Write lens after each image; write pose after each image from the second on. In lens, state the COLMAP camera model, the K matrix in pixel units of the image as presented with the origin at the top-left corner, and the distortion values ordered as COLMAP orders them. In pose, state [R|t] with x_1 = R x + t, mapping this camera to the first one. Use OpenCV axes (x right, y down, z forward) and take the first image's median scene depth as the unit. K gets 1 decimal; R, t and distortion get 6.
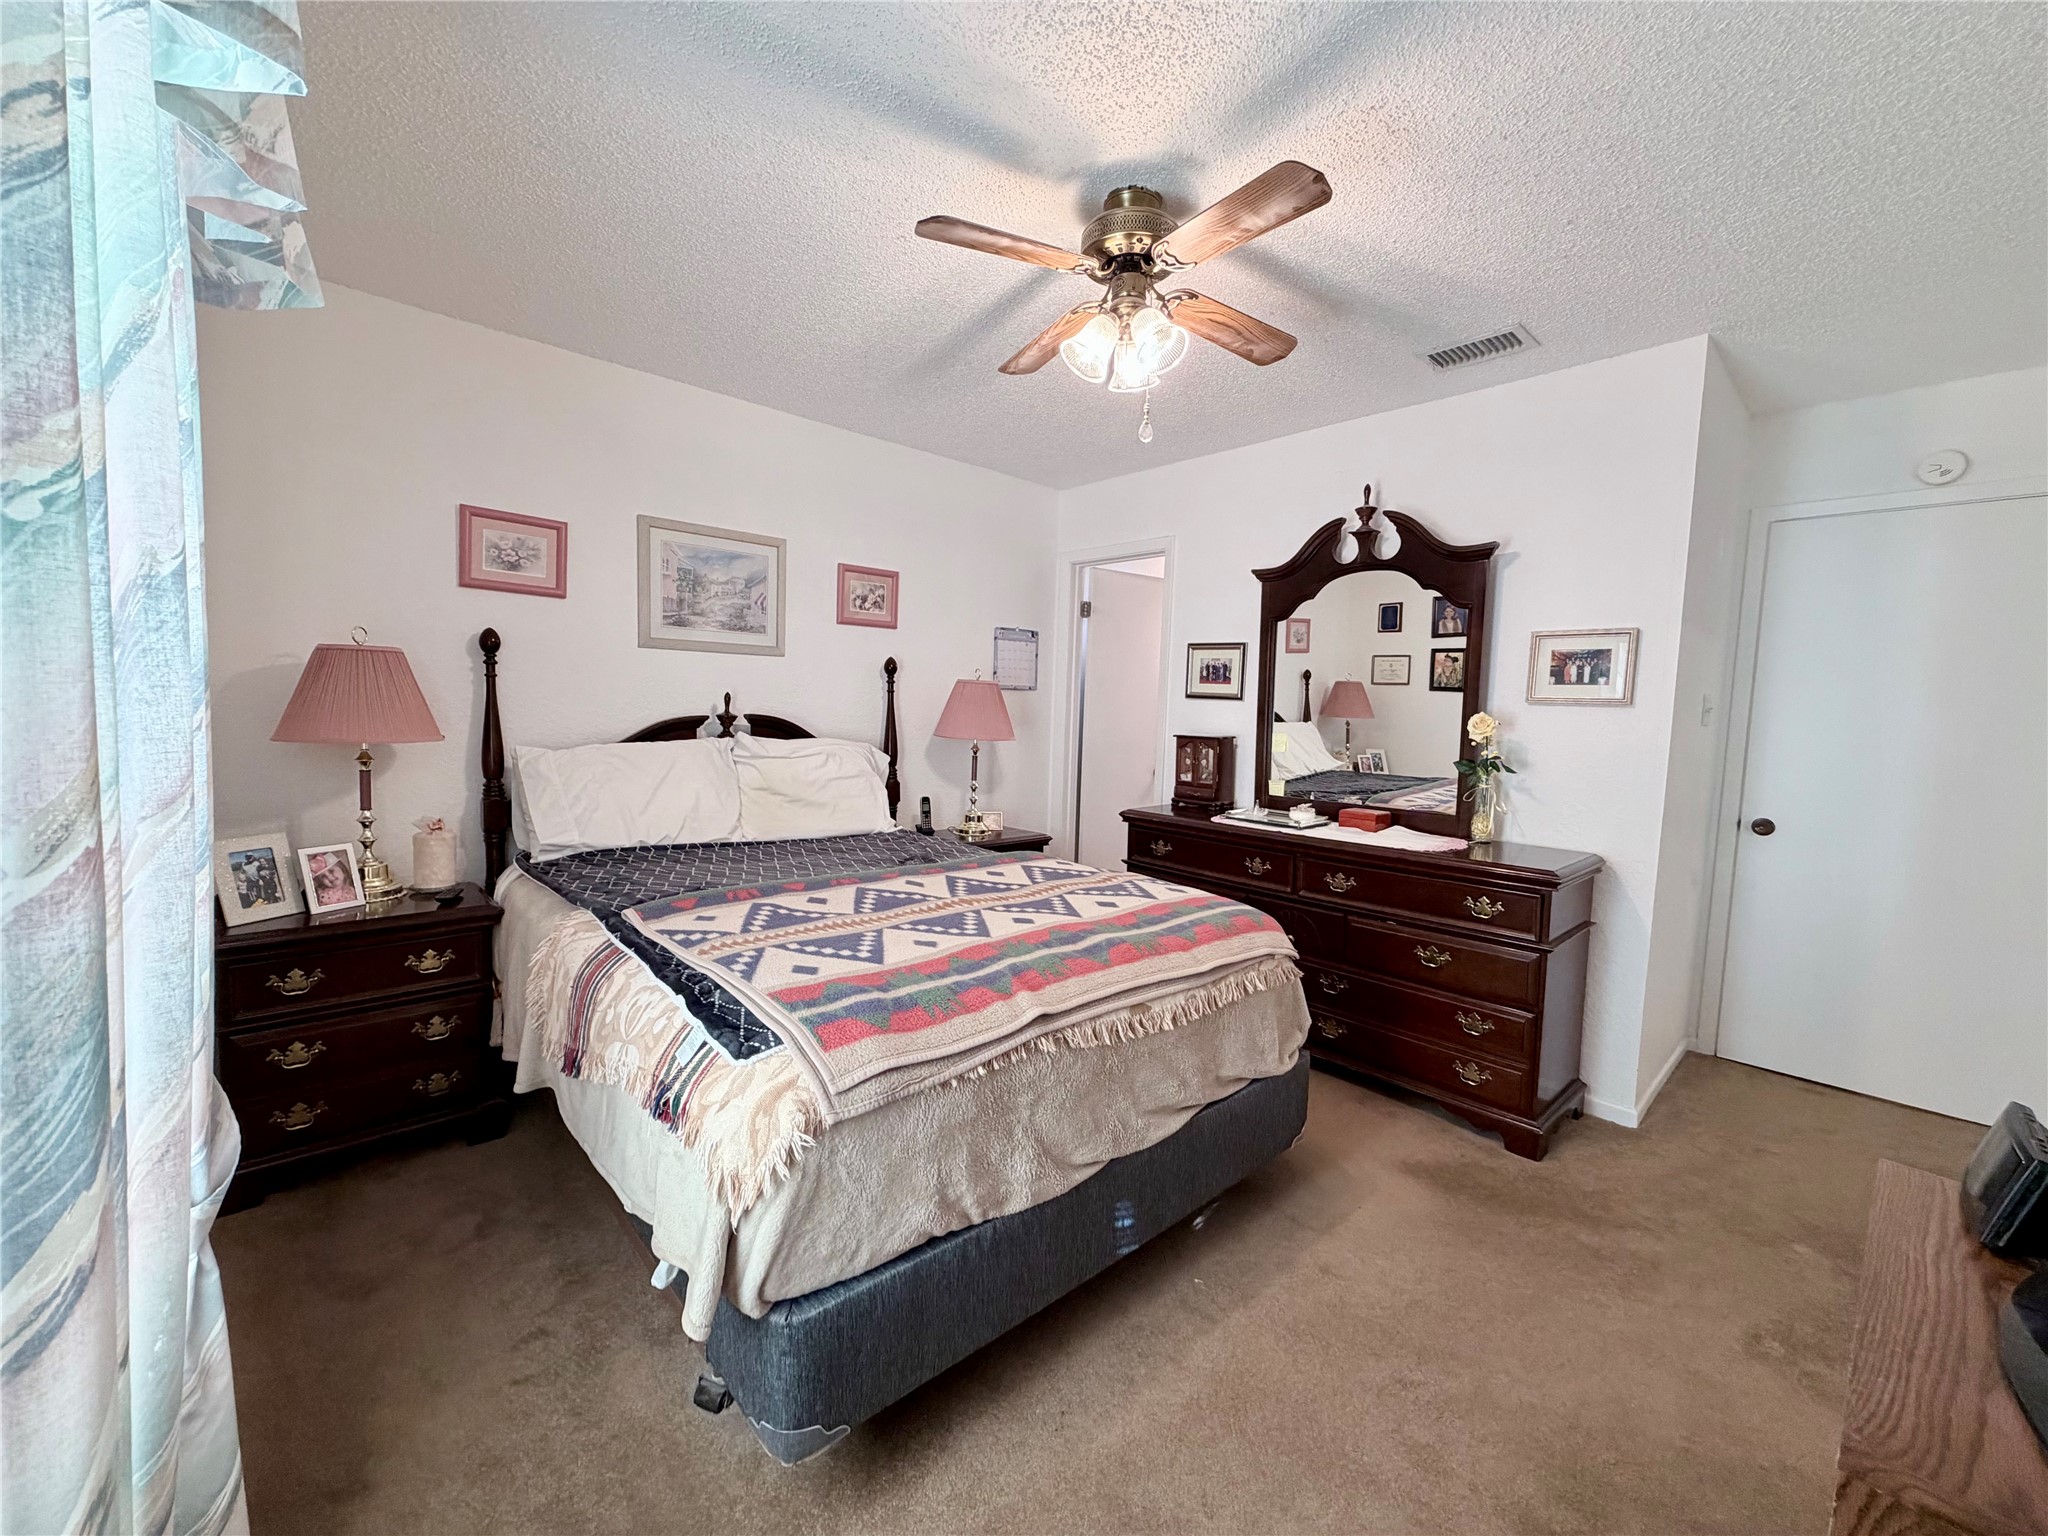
lens RADIAL K [[820.5, 0, 1015.9], [0, 820.5, 767.3], [0, 0, 1]] dist [0.001556, 0.000052]
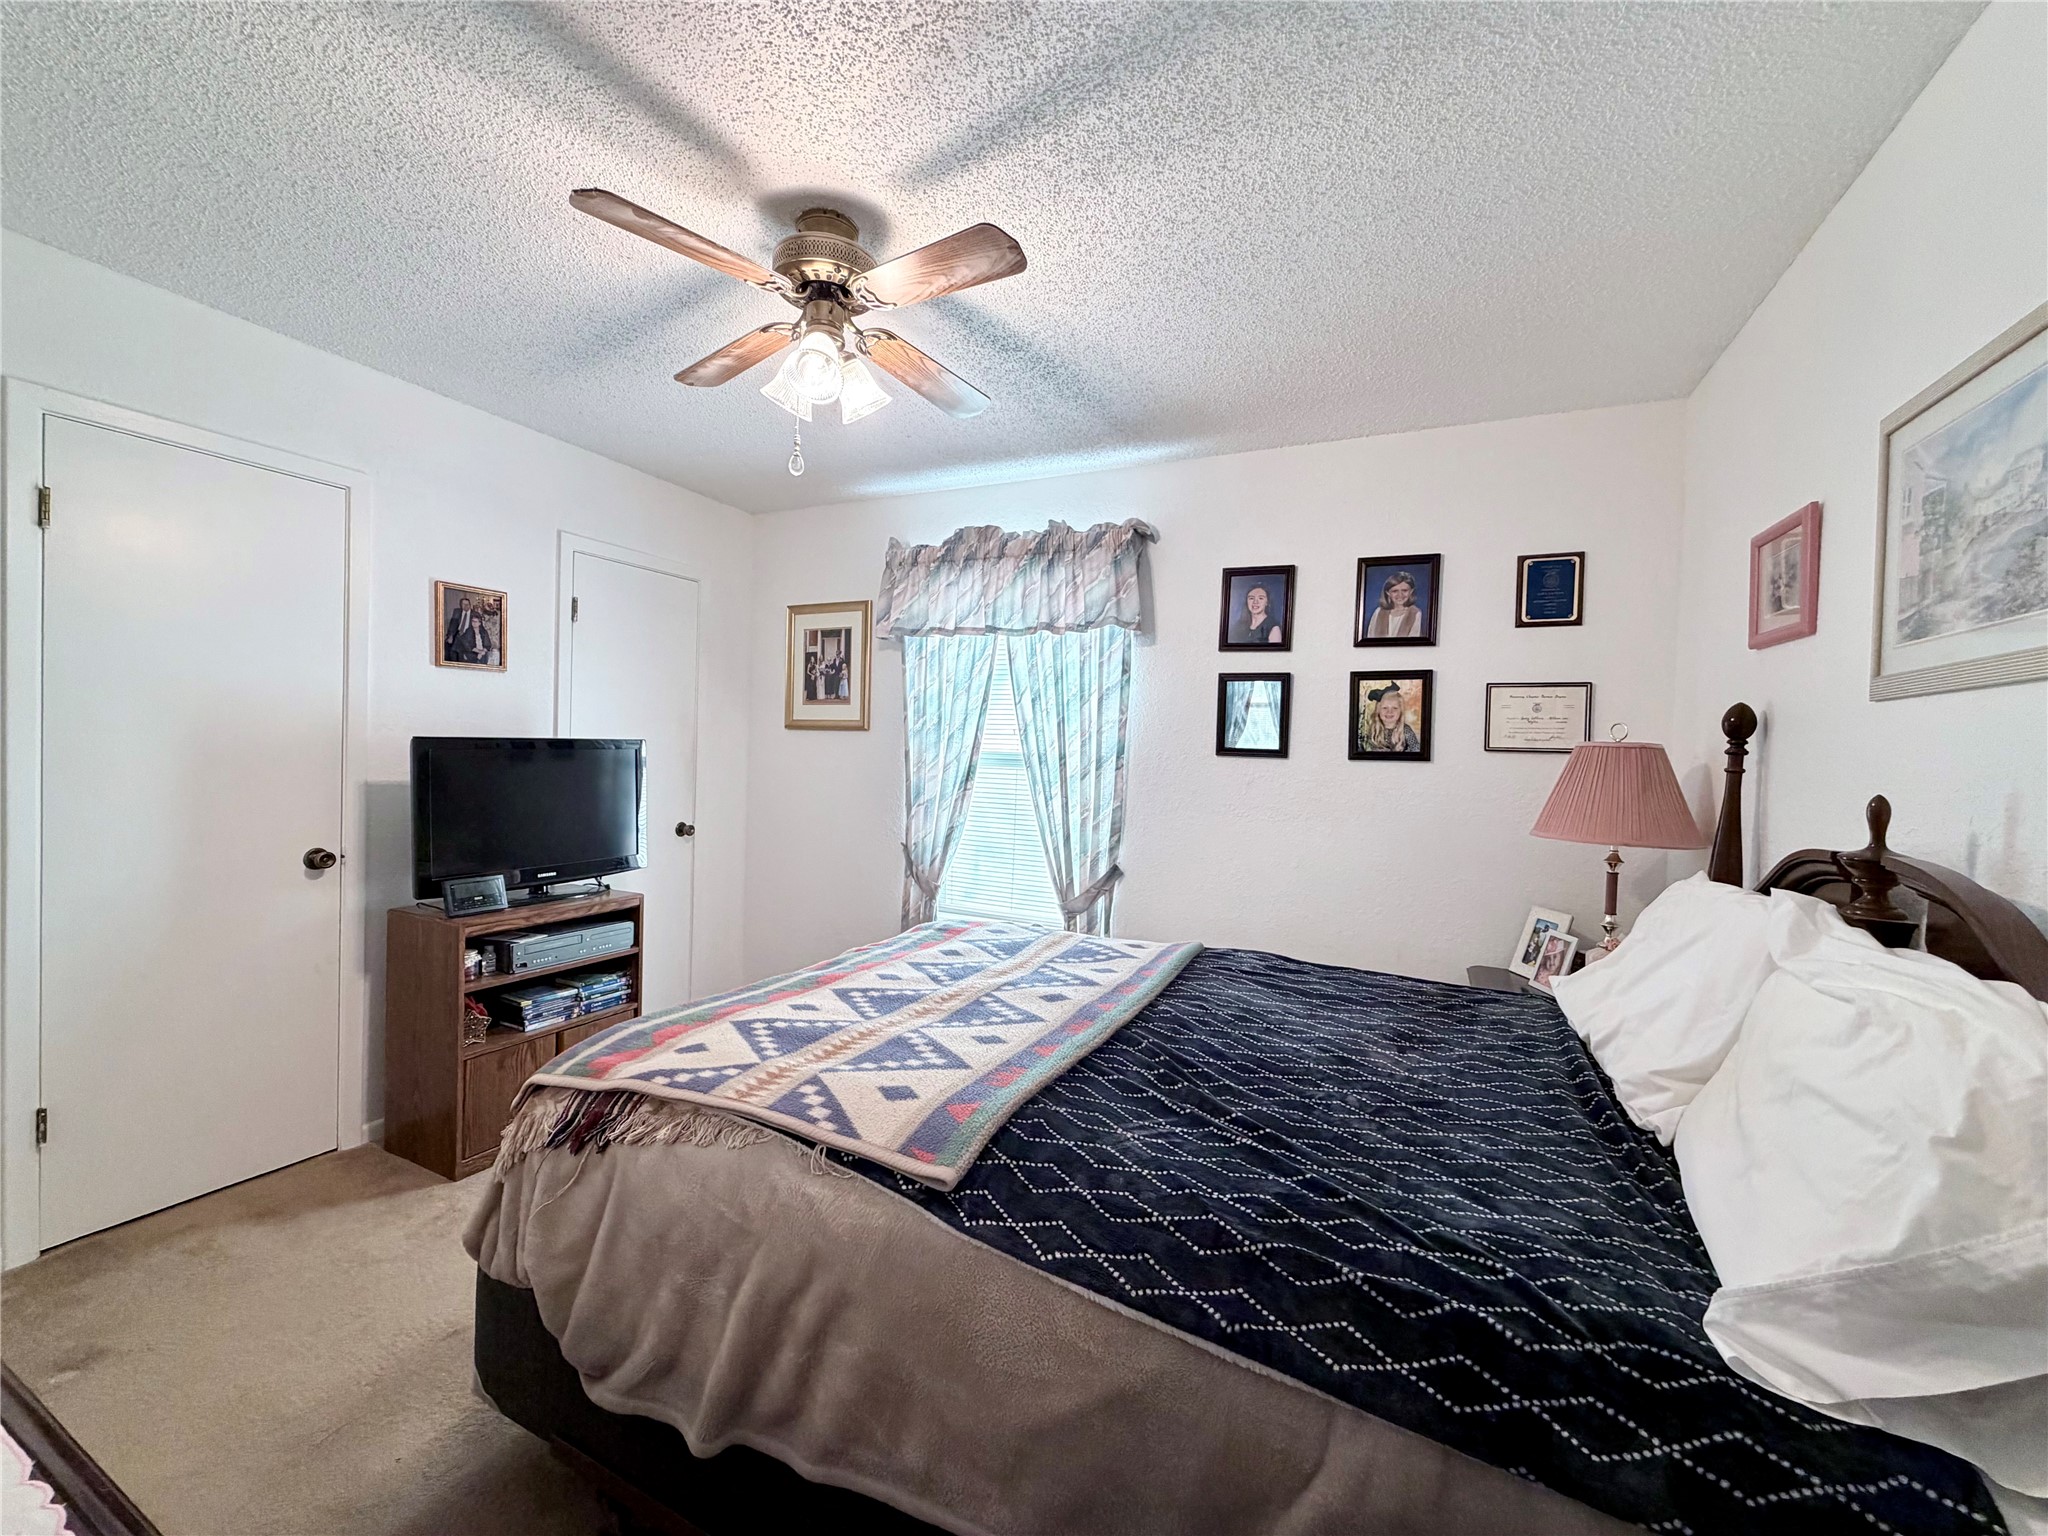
lens RADIAL K [[820.5, 0, 1015.9], [0, 820.5, 767.3], [0, 0, 1]] dist [0.001556, 0.000052]
pose [[-0.928955, -0.053311, -0.366334, 0.151540], [-0.090481, 0.992260, 0.085045, -0.100999], [0.358965, 0.112149, -0.926589, 1.205765]]
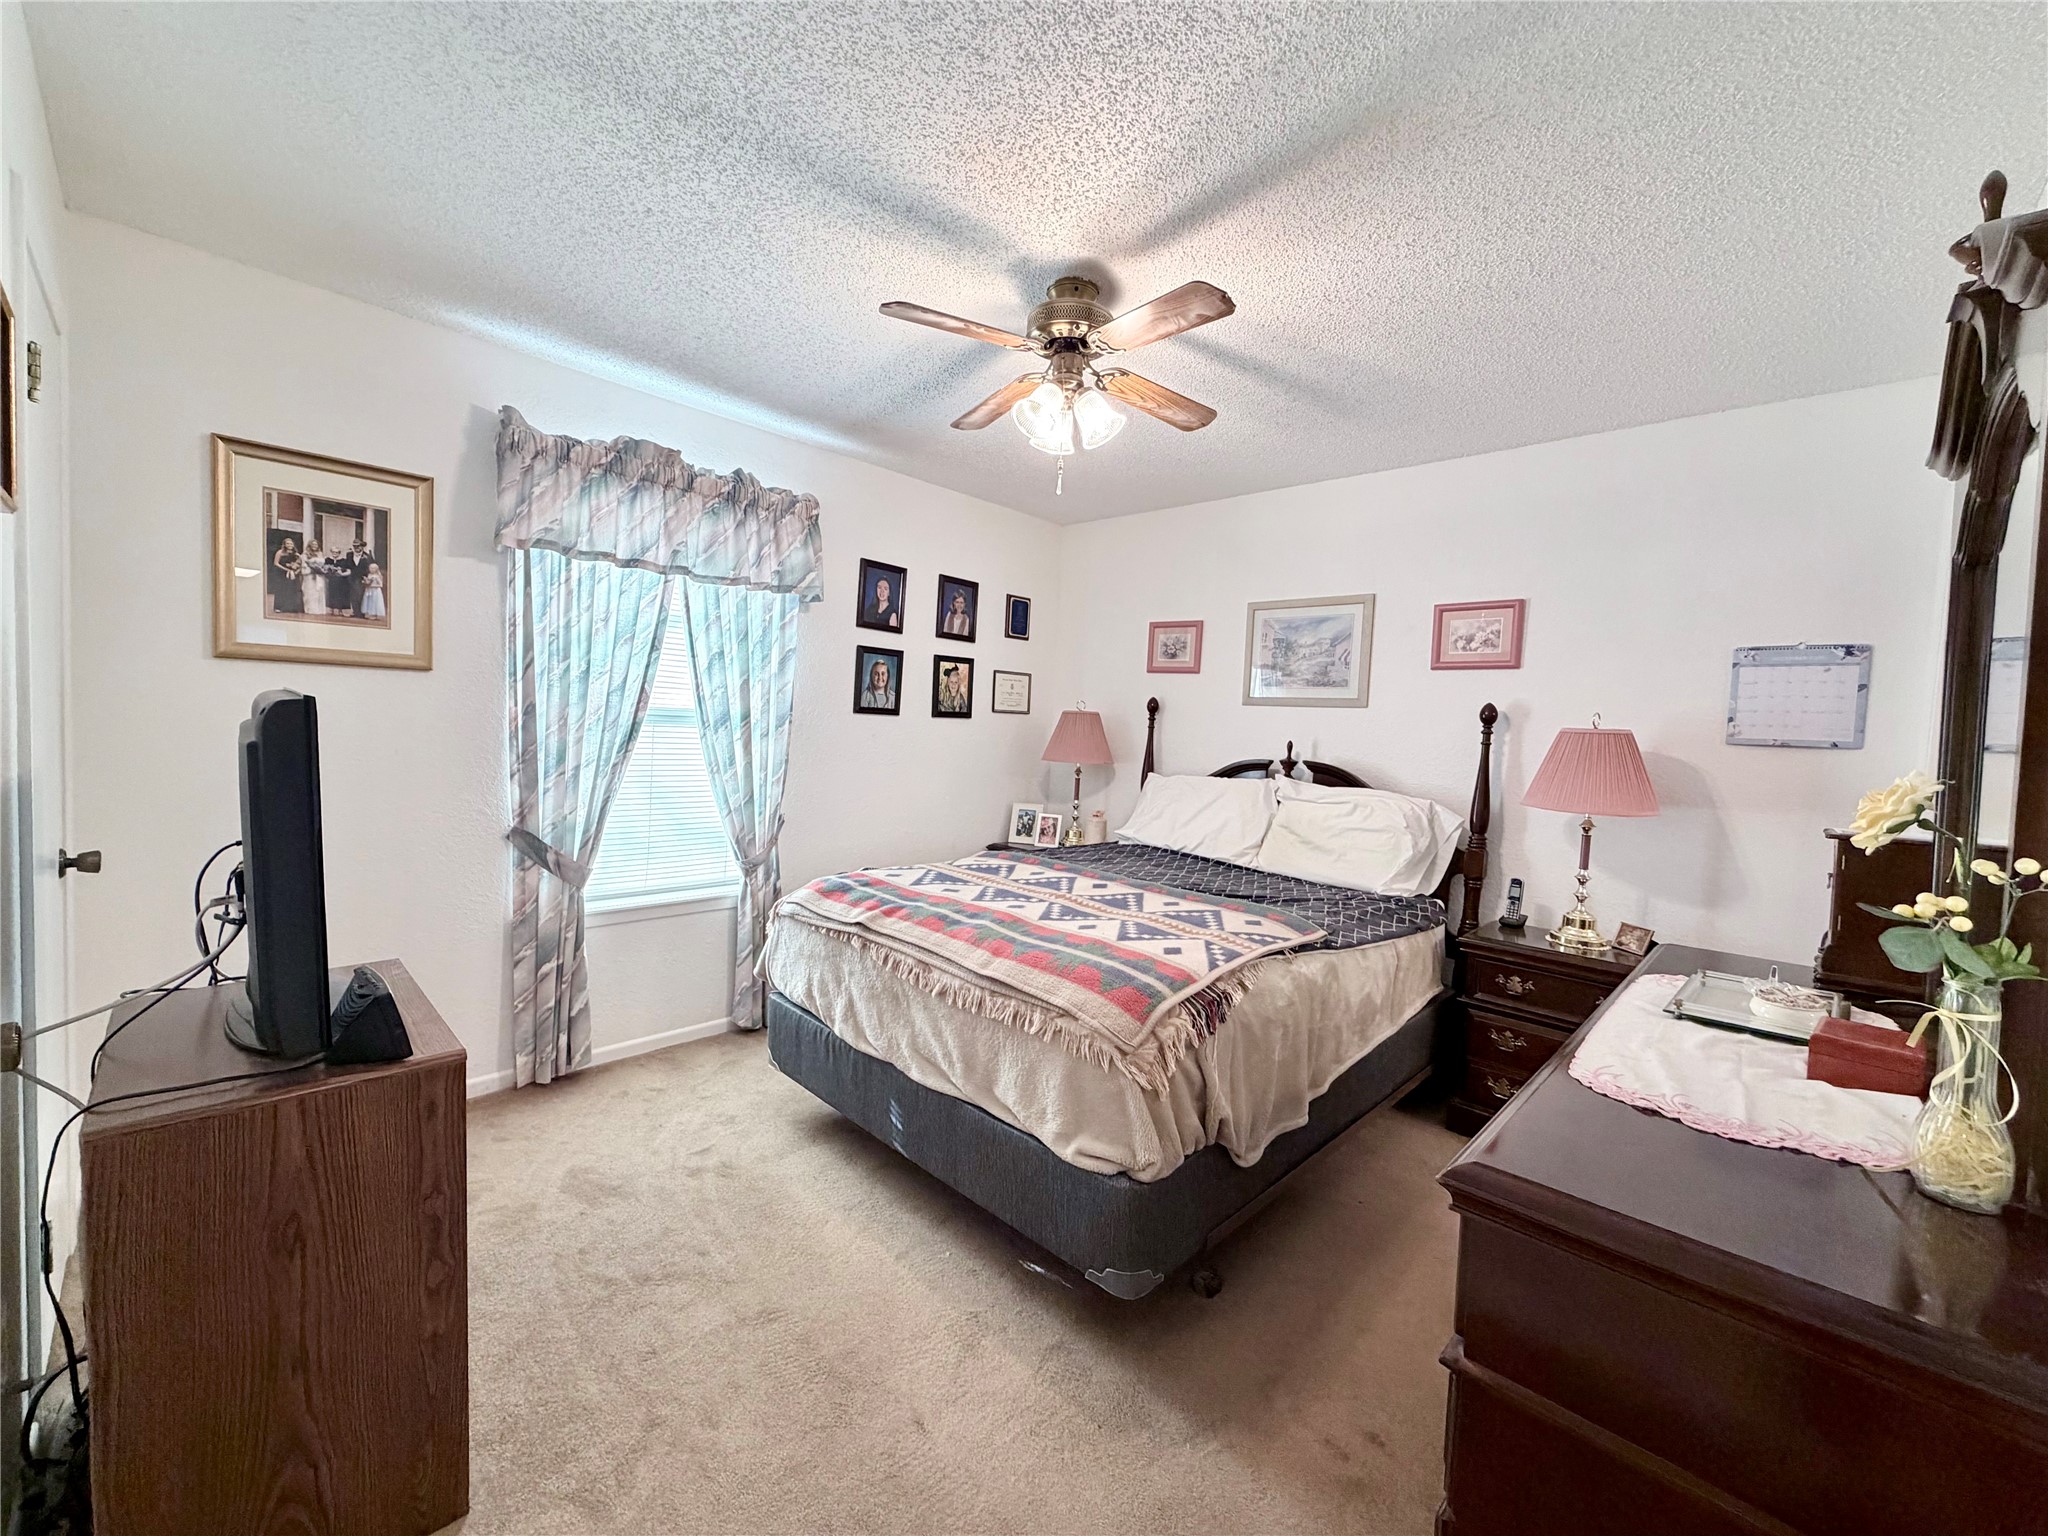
lens RADIAL K [[820.5, 0, 1015.9], [0, 820.5, 767.3], [0, 0, 1]] dist [0.001556, 0.000052]
pose [[0.061792, 0.025694, -0.997758, 0.765397], [-0.126451, 0.991815, 0.017710, -0.026708], [0.990046, 0.125073, 0.064536, 0.553733]]
